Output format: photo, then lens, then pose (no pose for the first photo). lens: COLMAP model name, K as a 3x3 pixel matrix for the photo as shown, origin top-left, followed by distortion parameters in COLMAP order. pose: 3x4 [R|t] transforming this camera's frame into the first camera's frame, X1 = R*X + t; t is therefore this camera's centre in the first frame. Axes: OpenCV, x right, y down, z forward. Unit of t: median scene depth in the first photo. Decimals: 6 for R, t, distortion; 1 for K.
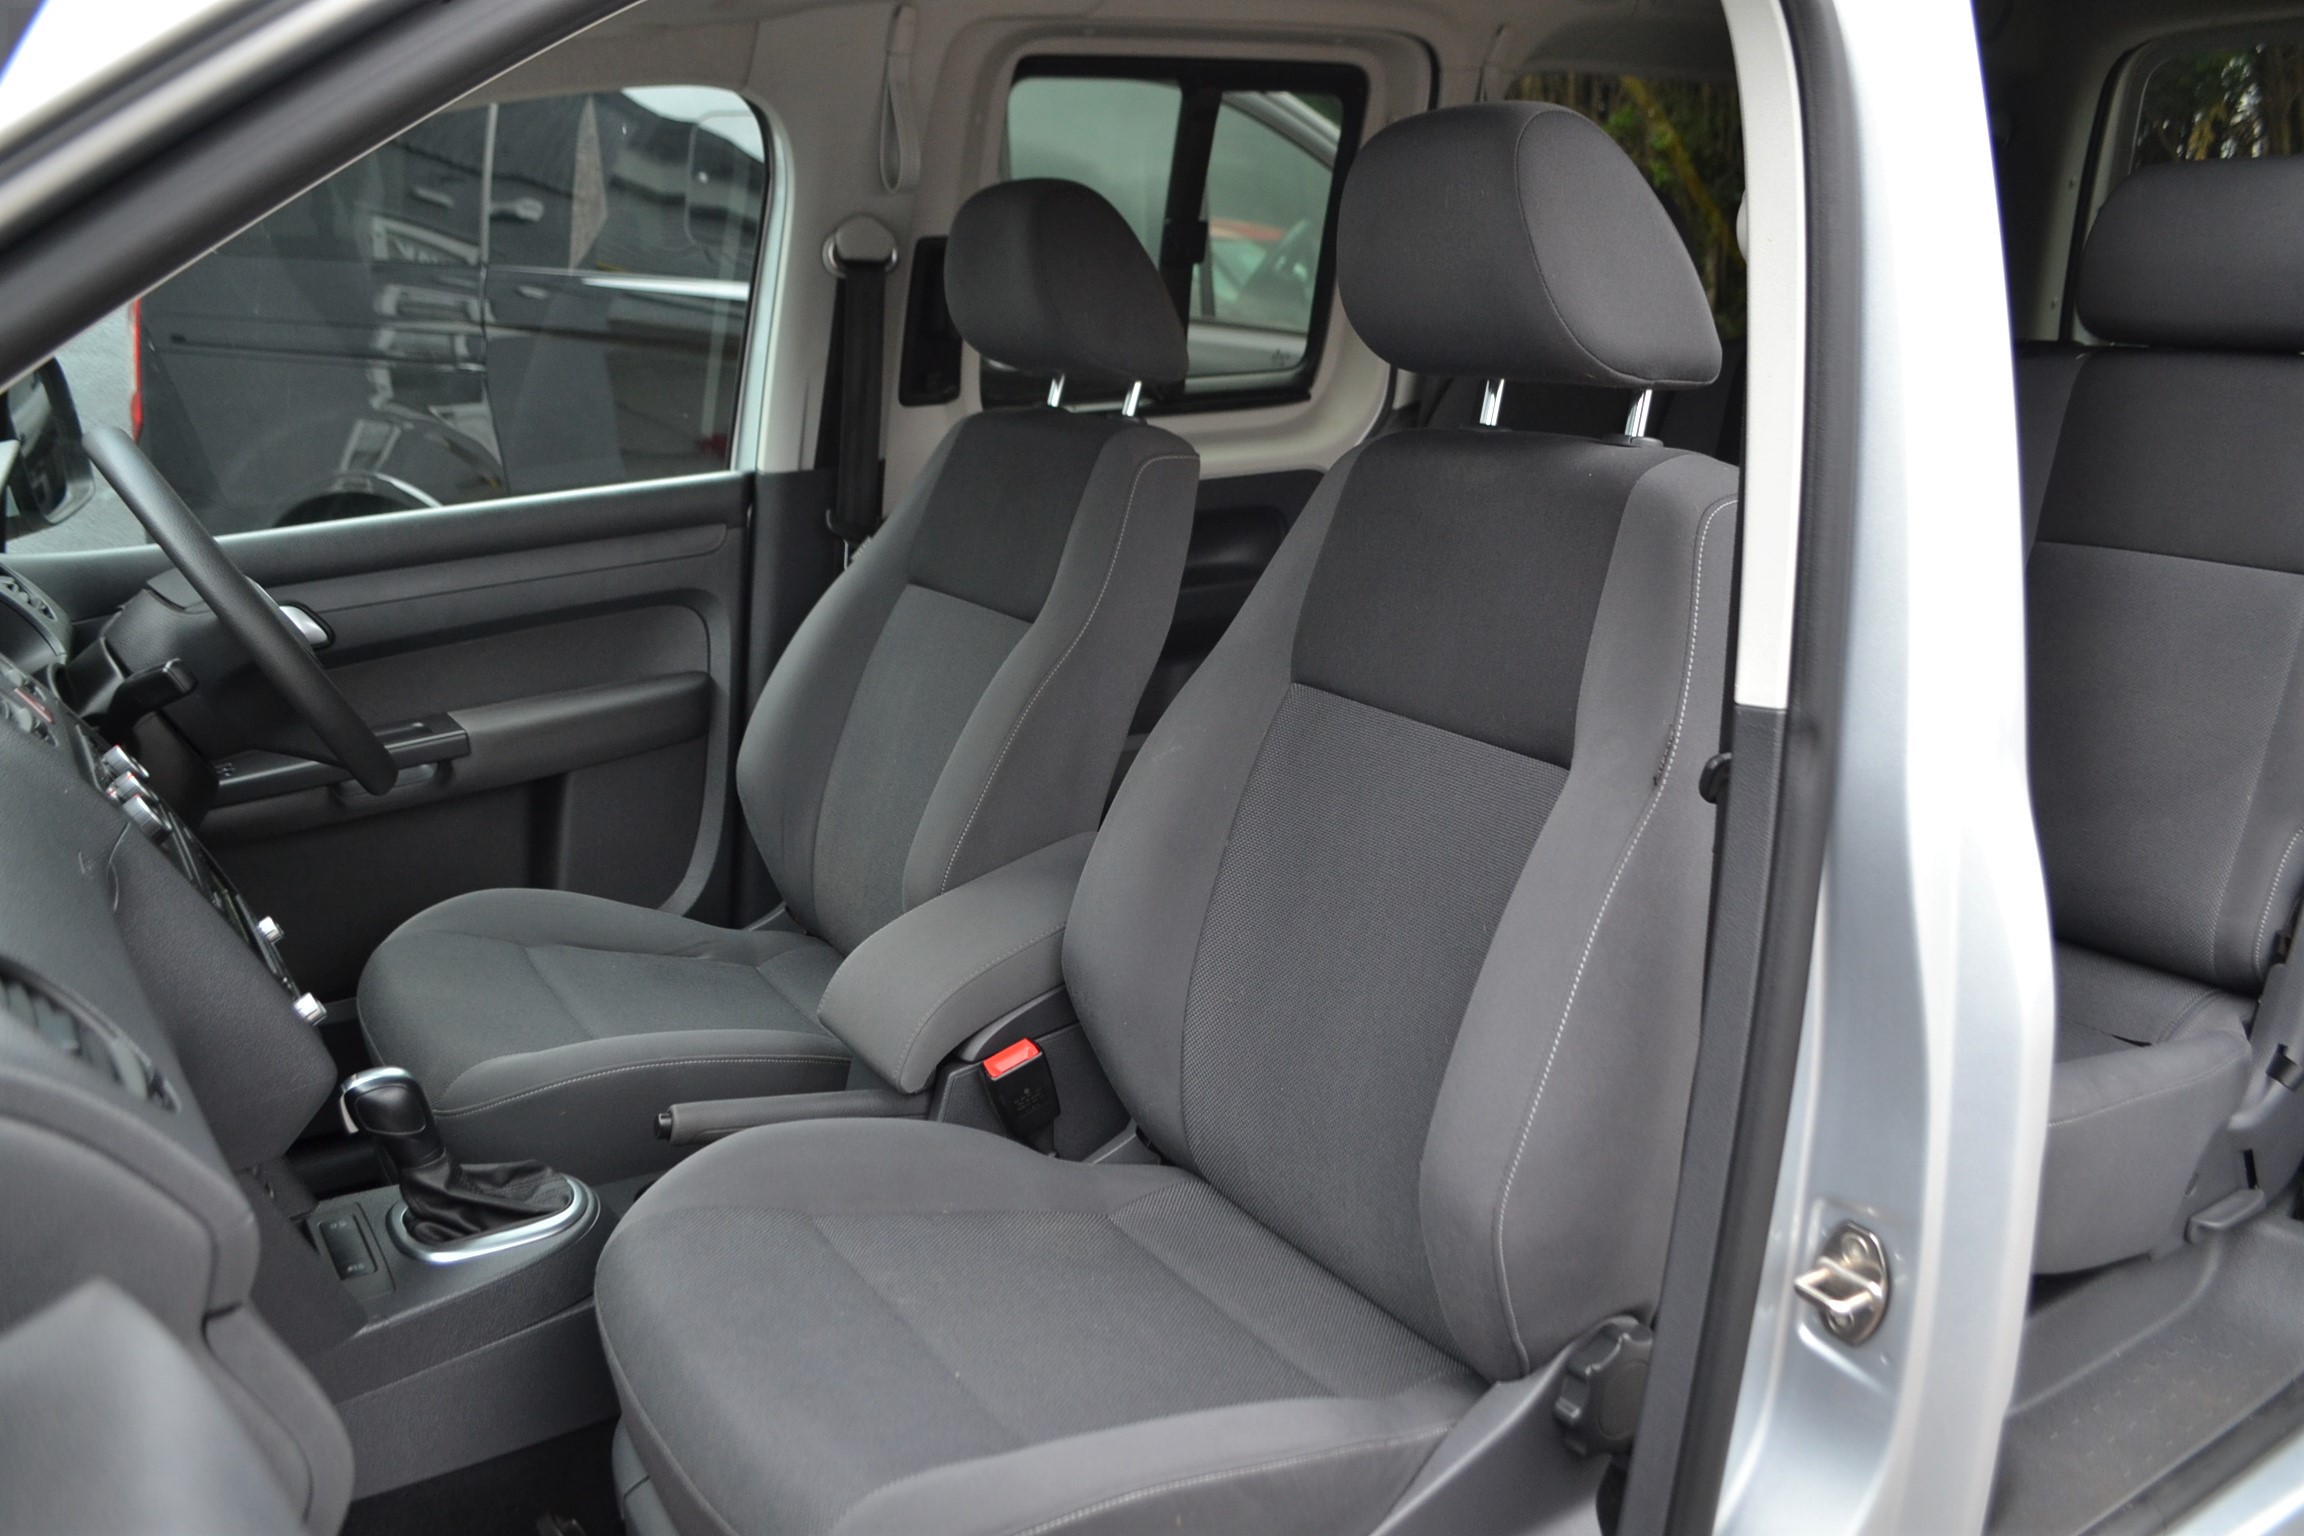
lens RADIAL K [[1870.3, 0, 1148.3], [0, 1870.3, 745.8], [0, 0, 1]] dist [-0.078874, 0.005068]
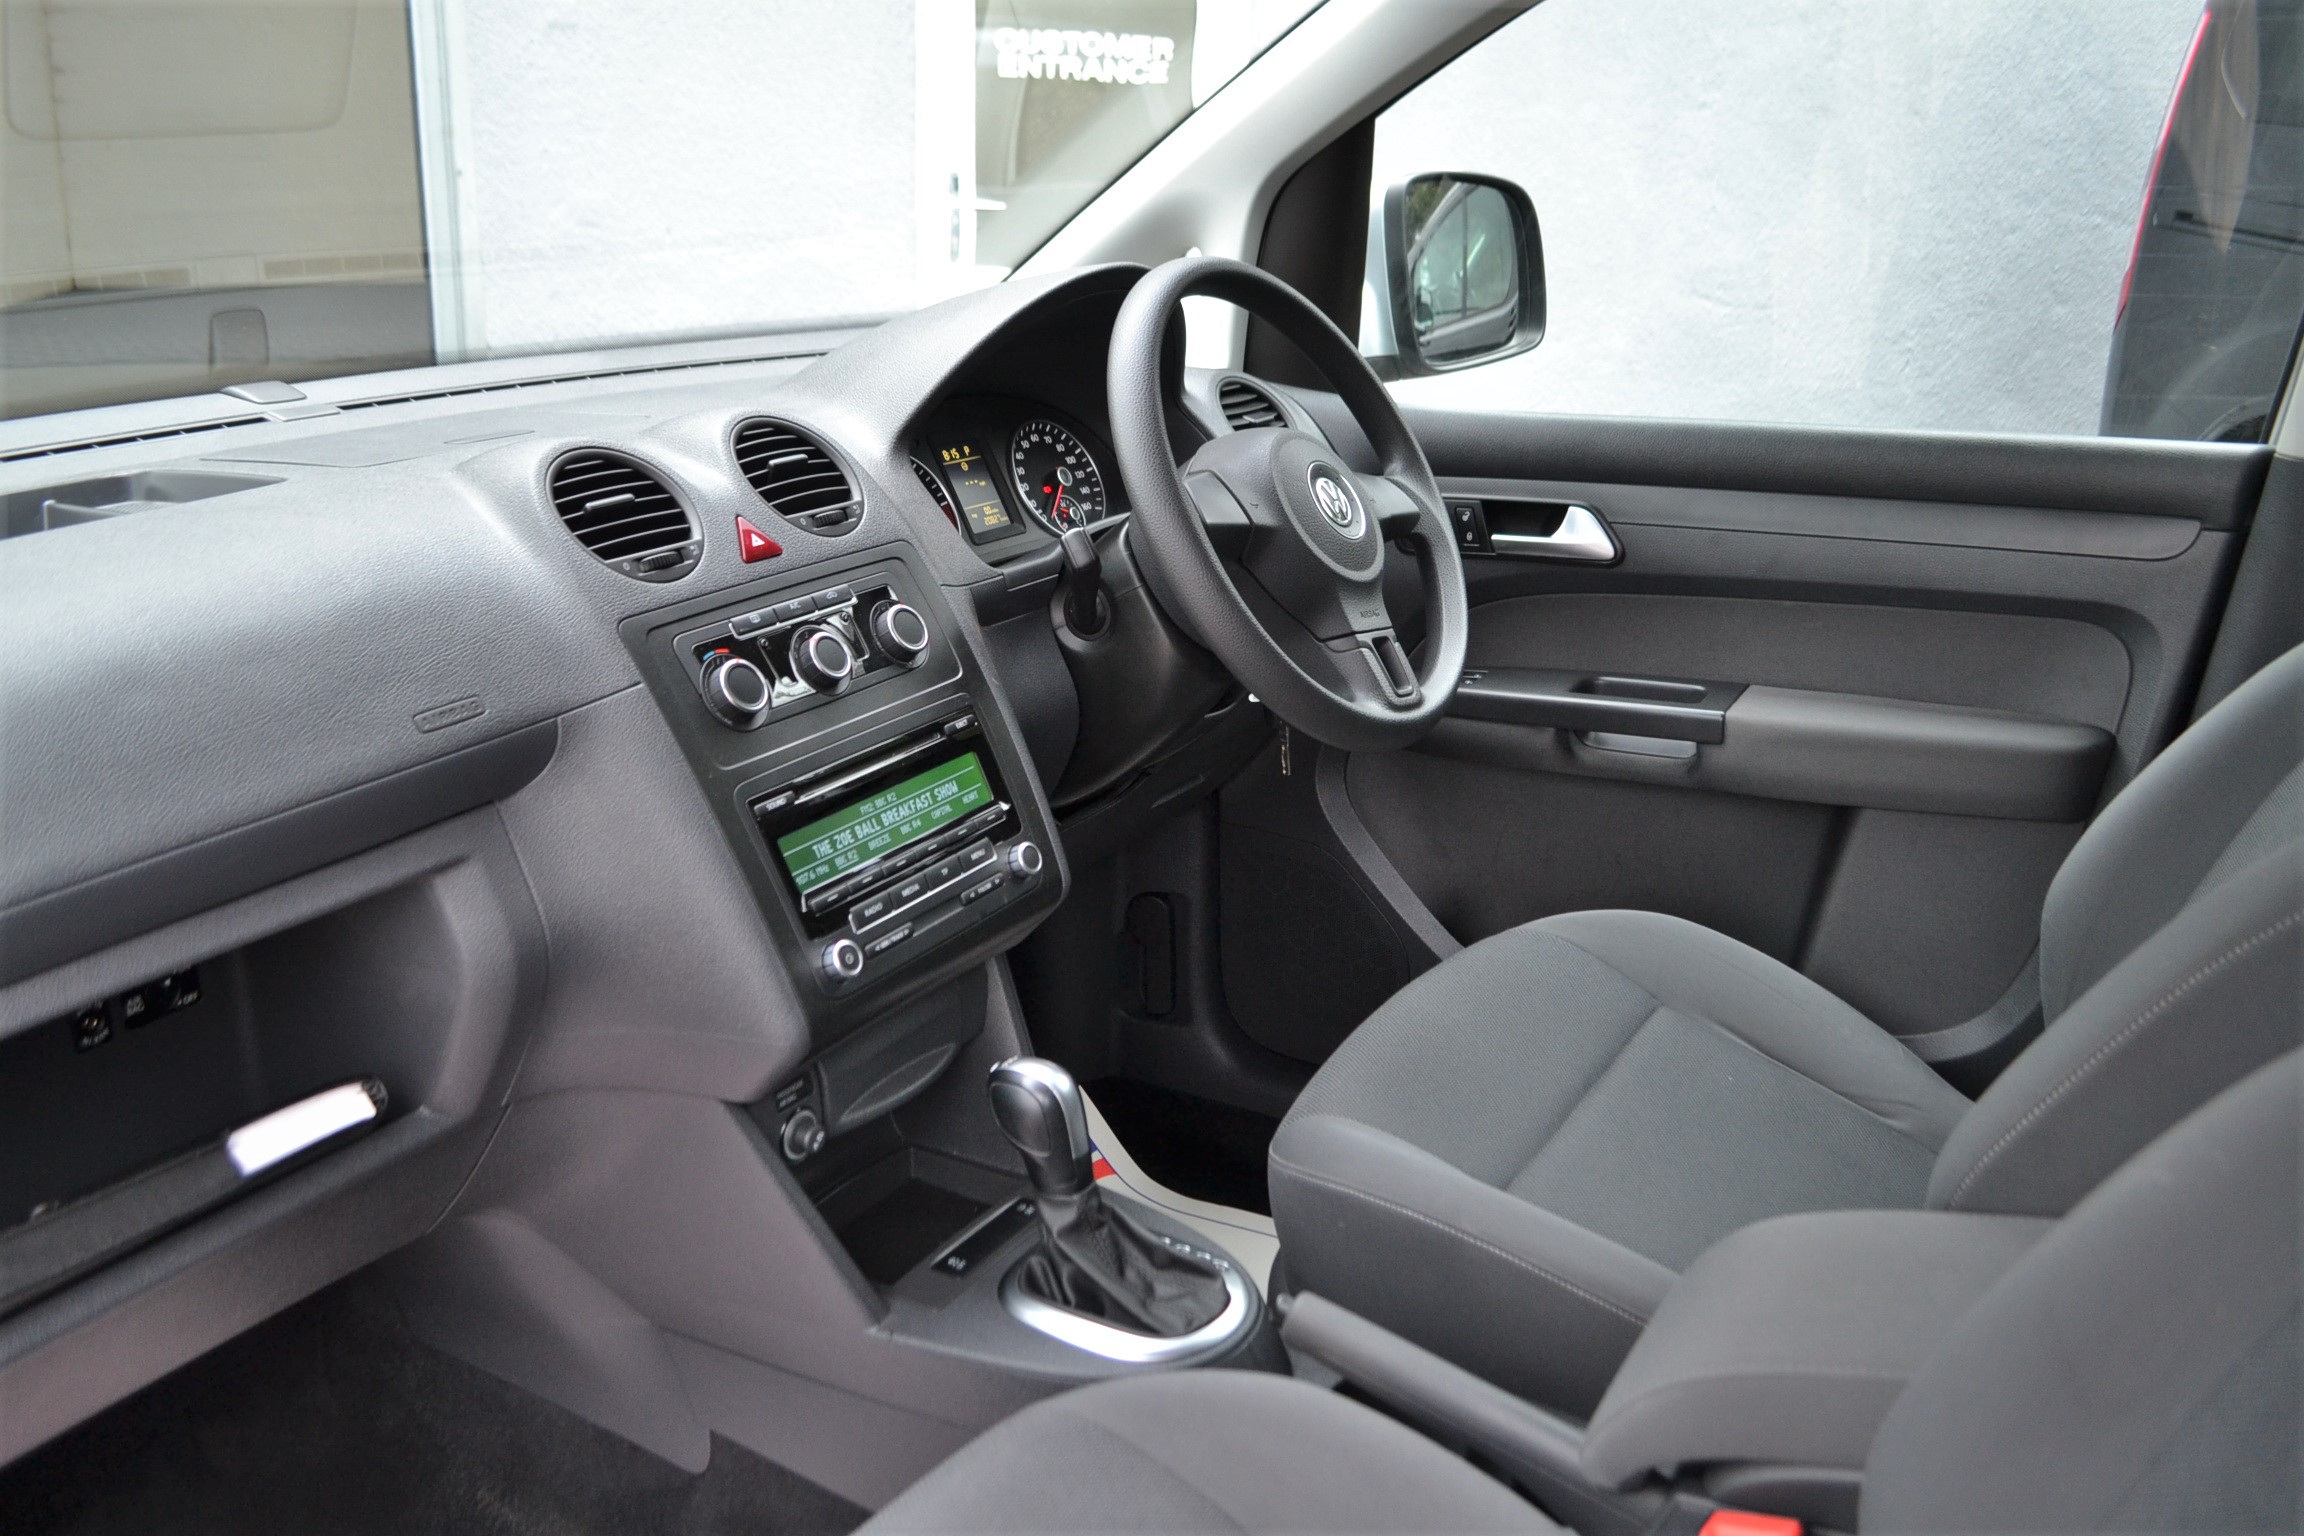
lens RADIAL K [[1870.3, 0, 1148.3], [0, 1870.3, 745.8], [0, 0, 1]] dist [-0.078874, 0.005068]
pose [[0.439996, 0.289308, -0.850120, 0.215237], [-0.236467, 0.950598, 0.201114, -0.110183], [0.866306, 0.112536, 0.486671, 0.497717]]
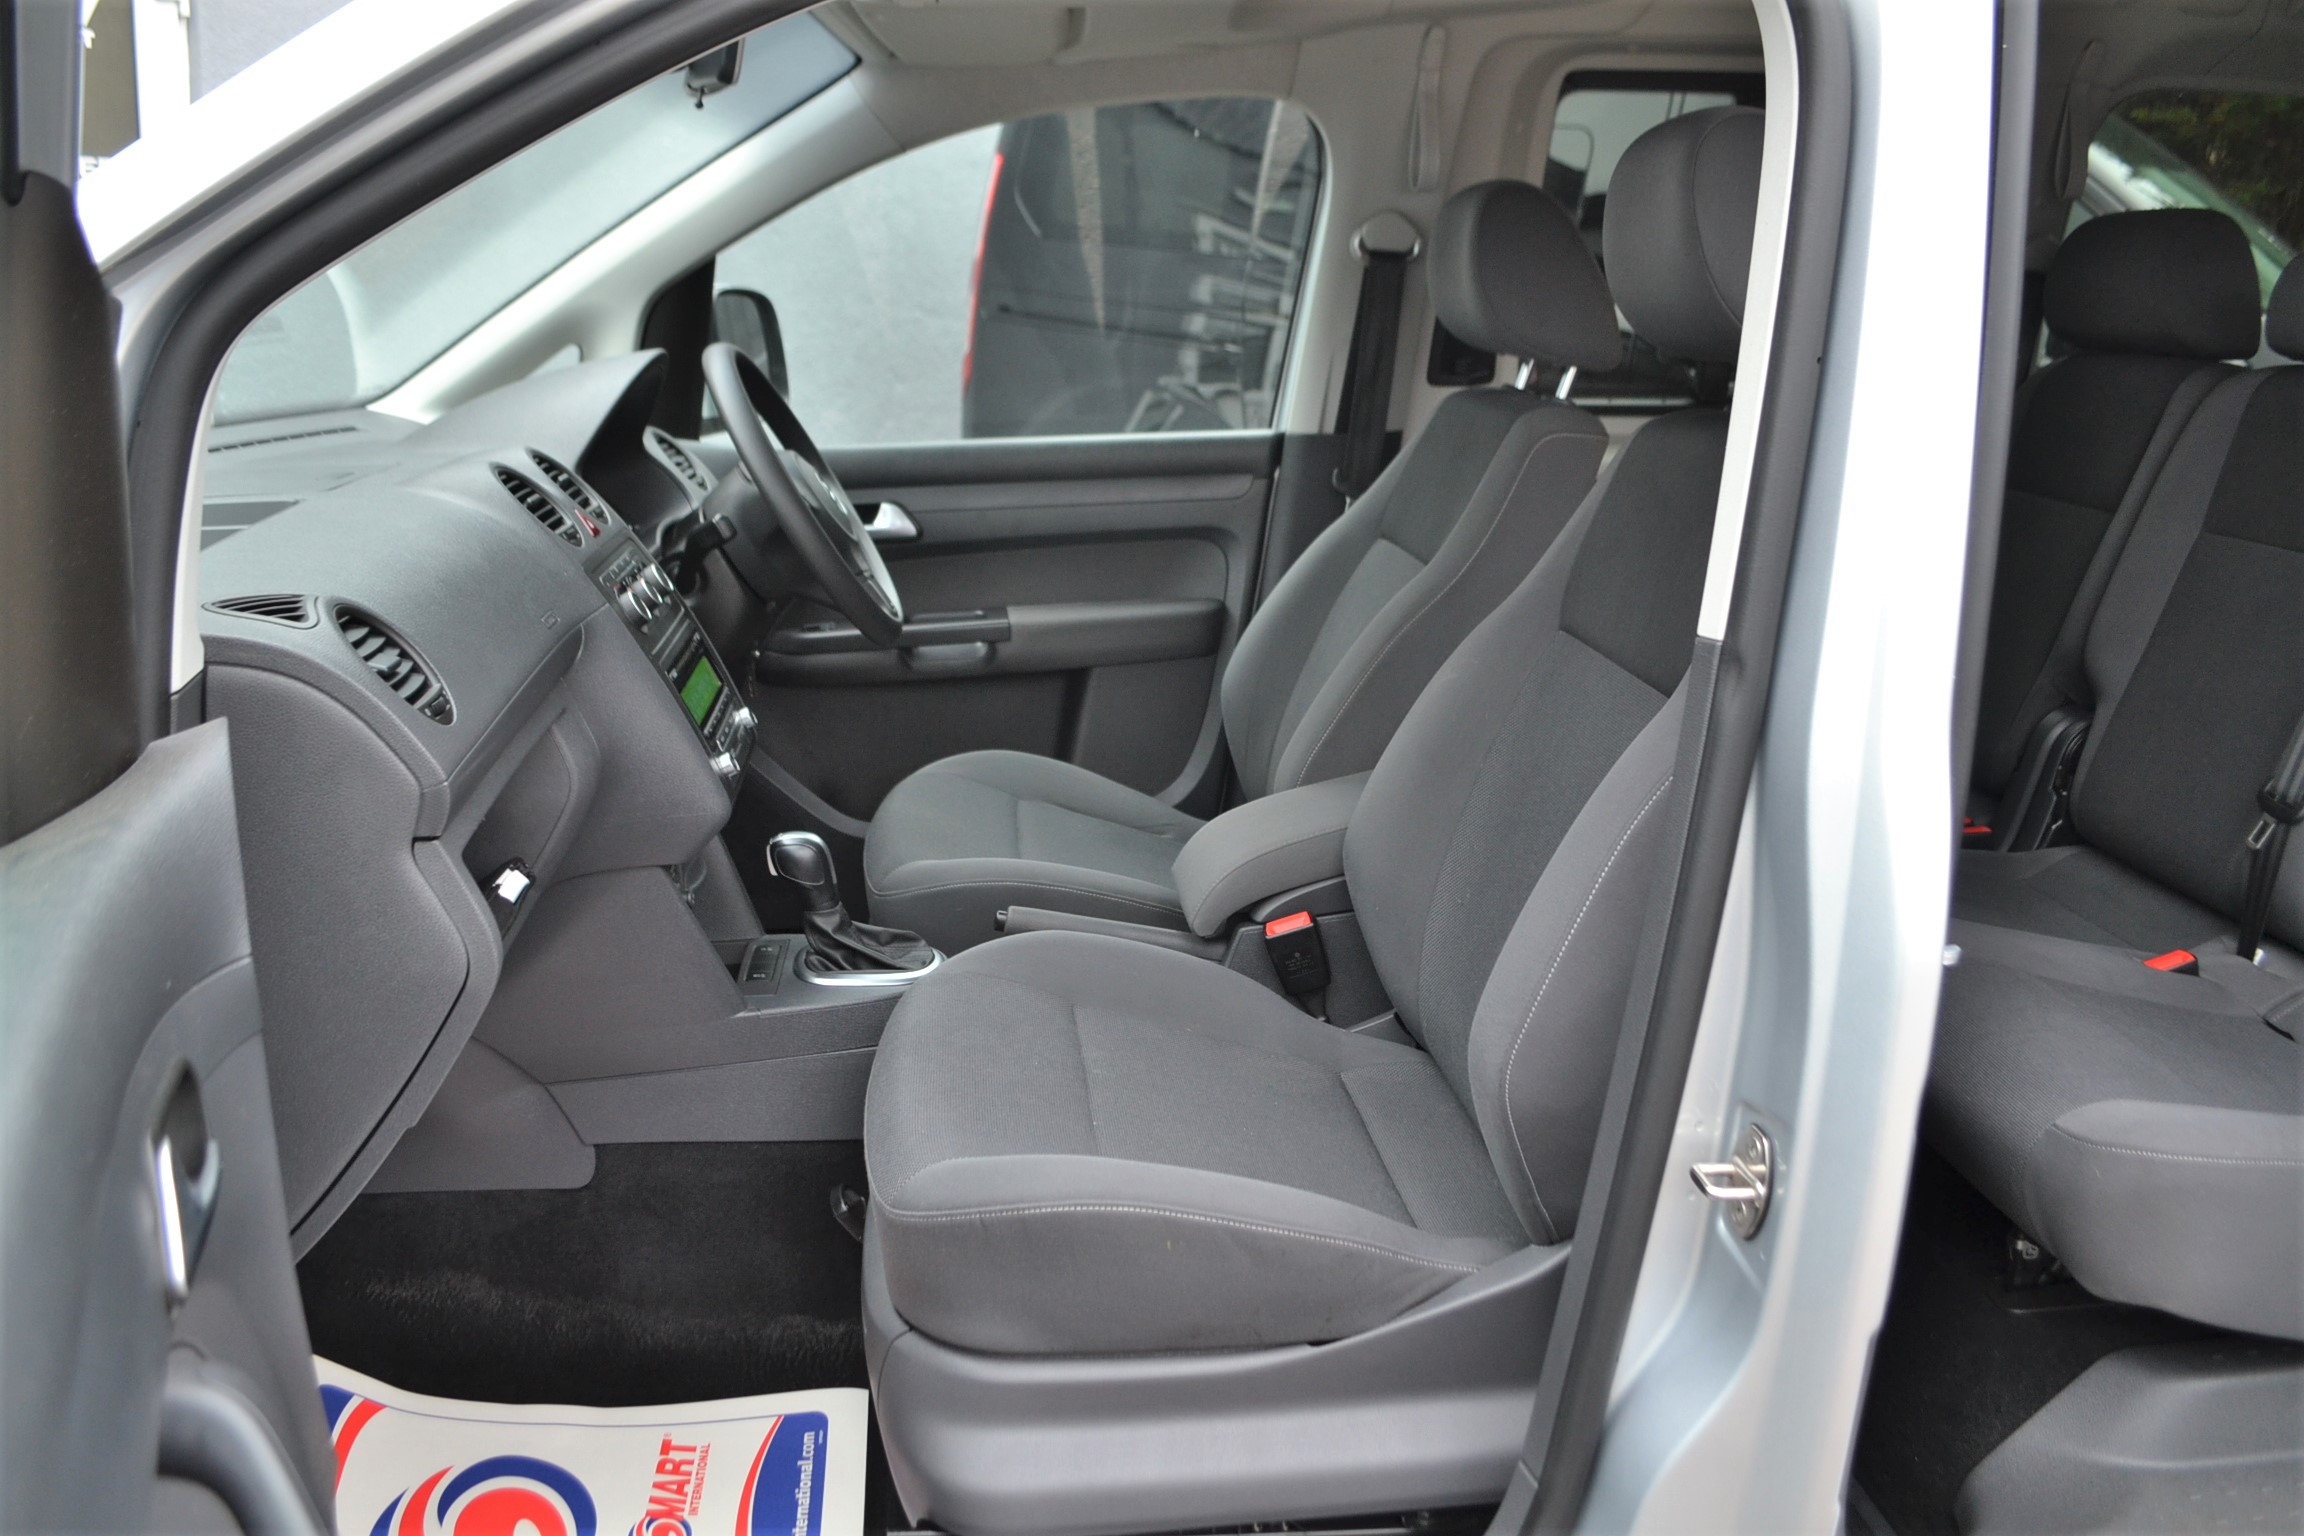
lens RADIAL K [[1870.3, 0, 1148.3], [0, 1870.3, 745.8], [0, 0, 1]] dist [-0.078874, 0.005068]
pose [[0.894246, 0.138293, -0.425676, 0.296329], [-0.141659, 0.989627, 0.023916, 0.037009], [0.424567, 0.038914, 0.904560, -0.089490]]
